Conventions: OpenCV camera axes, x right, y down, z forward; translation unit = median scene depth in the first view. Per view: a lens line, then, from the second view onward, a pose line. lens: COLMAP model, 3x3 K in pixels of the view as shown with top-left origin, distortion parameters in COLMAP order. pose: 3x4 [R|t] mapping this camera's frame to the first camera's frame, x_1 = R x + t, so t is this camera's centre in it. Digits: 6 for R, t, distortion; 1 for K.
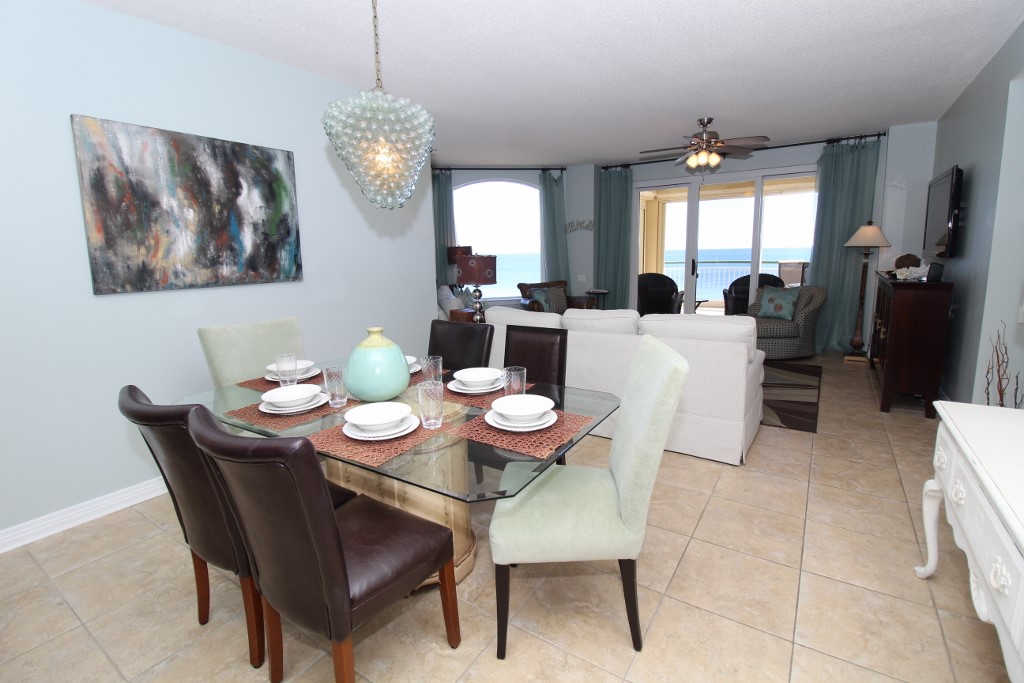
lens RADIAL K [[473.6, 0, 511.5], [0, 473.6, 327.9], [0, 0, 1]] dist [-0.004598, -0.008375]
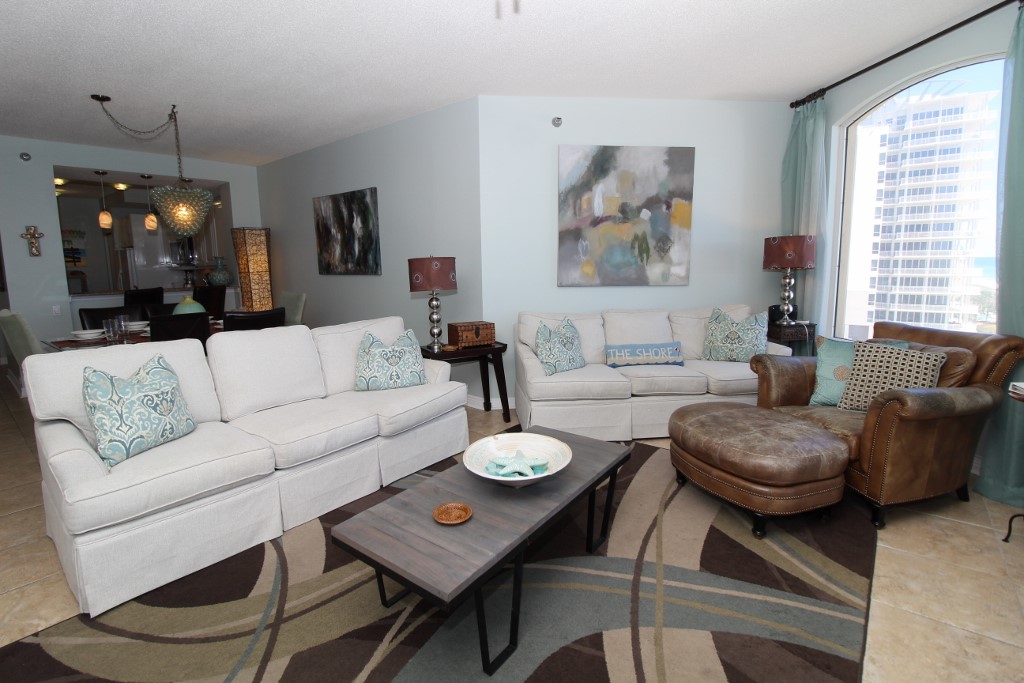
lens RADIAL K [[473.6, 0, 509.5], [0, 473.6, 324.5], [0, 0, 1]] dist [-0.004598, -0.008375]
pose [[-0.093511, 0.153508, -0.983713, 1.012258], [-0.138116, 0.976489, 0.165510, -0.256864], [0.985992, 0.151344, -0.070110, 1.582695]]
